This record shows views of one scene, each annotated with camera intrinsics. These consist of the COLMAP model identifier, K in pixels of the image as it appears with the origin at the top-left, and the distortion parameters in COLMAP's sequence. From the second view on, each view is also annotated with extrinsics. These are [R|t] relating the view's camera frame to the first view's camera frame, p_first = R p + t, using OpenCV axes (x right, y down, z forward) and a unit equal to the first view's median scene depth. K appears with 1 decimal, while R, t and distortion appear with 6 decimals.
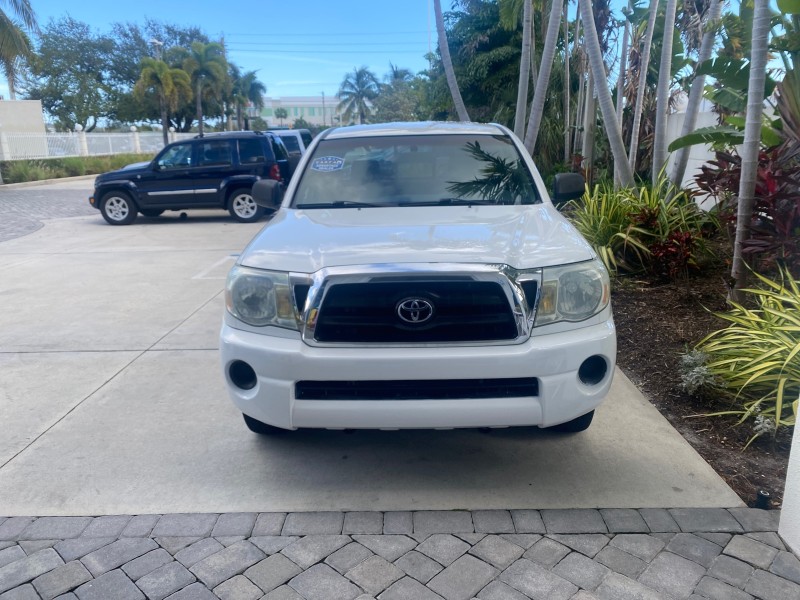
lens RADIAL K [[616.6, 0, 400.8], [0, 616.6, 293.3], [0, 0, 1]] dist [0.027530, -0.032766]
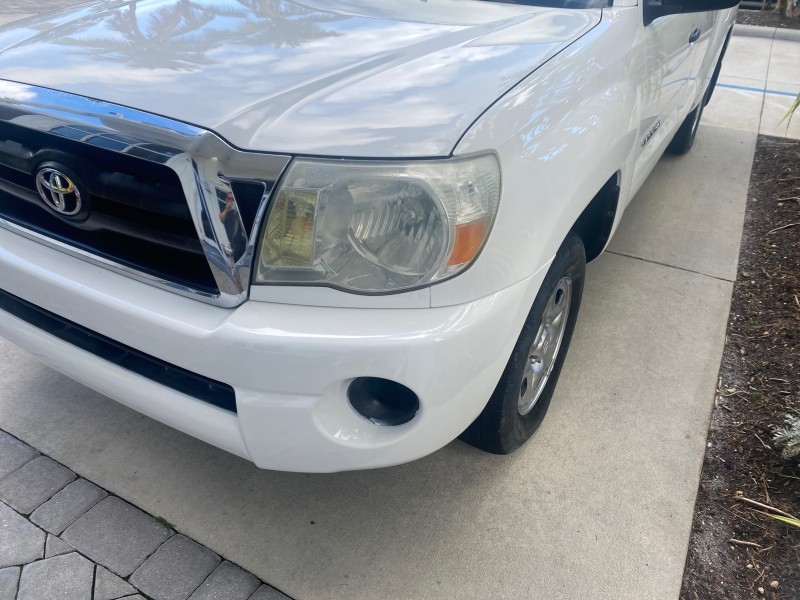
lens RADIAL K [[617.6, 0, 399.6], [0, 617.6, 294.8], [0, 0, 1]] dist [0.023536, -0.030249]
pose [[0.882441, 0.287479, -0.372362, 0.091858], [-0.161312, 0.928474, 0.334538, -0.020499], [0.441901, -0.235144, 0.865697, 0.123092]]
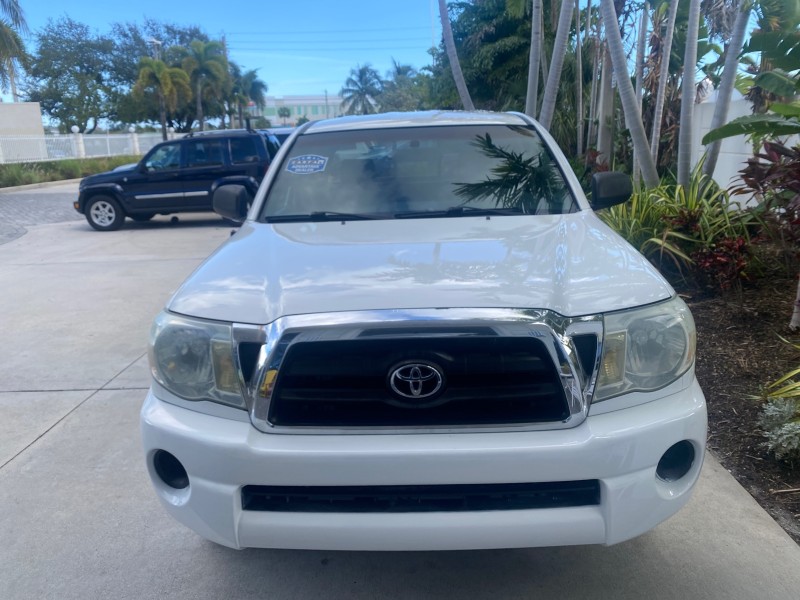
lens RADIAL K [[617.6, 0, 399.6], [0, 617.6, 294.8], [0, 0, 1]] dist [0.023536, -0.030249]
pose [[0.999868, -0.011520, -0.011456, 0.002681], [0.011584, 0.999918, 0.005515, -0.013204], [0.011392, -0.005647, 0.999919, 0.060908]]
